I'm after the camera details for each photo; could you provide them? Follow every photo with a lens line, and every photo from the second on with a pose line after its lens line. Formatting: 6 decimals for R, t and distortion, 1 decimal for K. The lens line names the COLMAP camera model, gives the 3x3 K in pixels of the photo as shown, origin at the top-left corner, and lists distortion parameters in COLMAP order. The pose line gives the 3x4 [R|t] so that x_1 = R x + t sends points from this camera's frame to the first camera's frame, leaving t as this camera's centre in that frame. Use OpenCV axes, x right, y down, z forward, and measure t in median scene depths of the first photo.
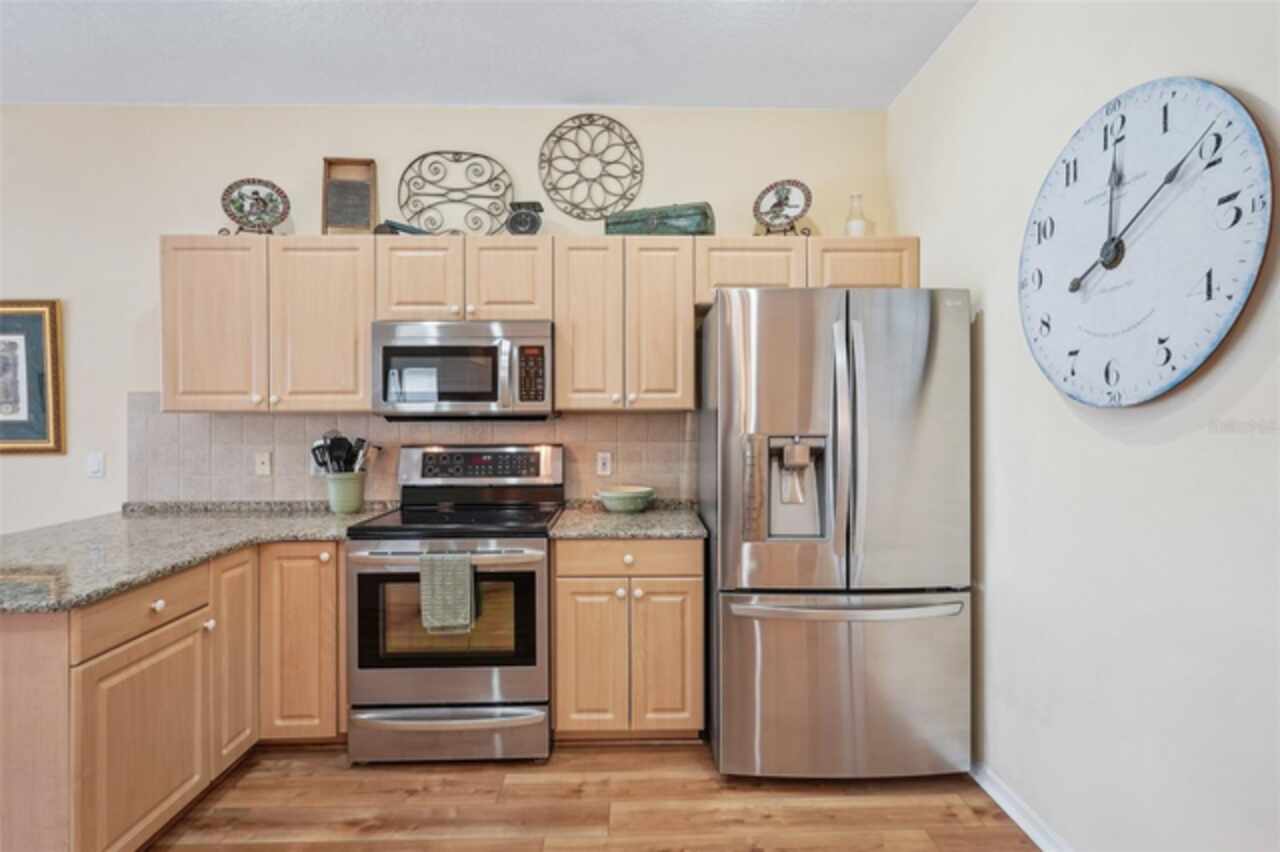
lens RADIAL K [[647.8, 0, 634.9], [0, 647.8, 416.6], [0, 0, 1]] dist [-0.006429, 0.007895]
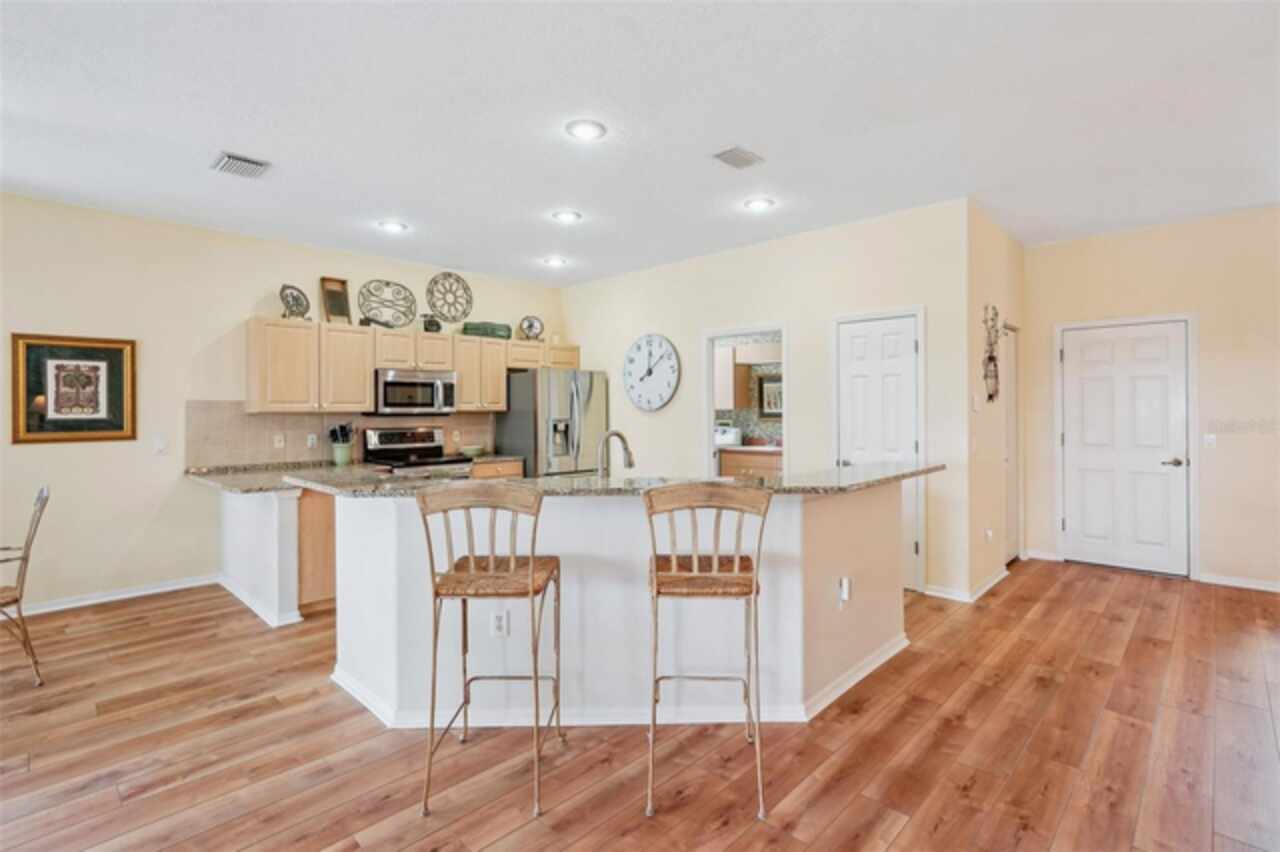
lens RADIAL K [[606.3, 0, 642.6], [0, 606.3, 414.3], [0, 0, 1]] dist [0.004756, 0.002238]
pose [[0.717226, -0.004092, 0.696828, -1.045425], [0.007771, 0.999968, -0.002127, 0.009657], [-0.696797, 0.006940, 0.717235, -0.910684]]
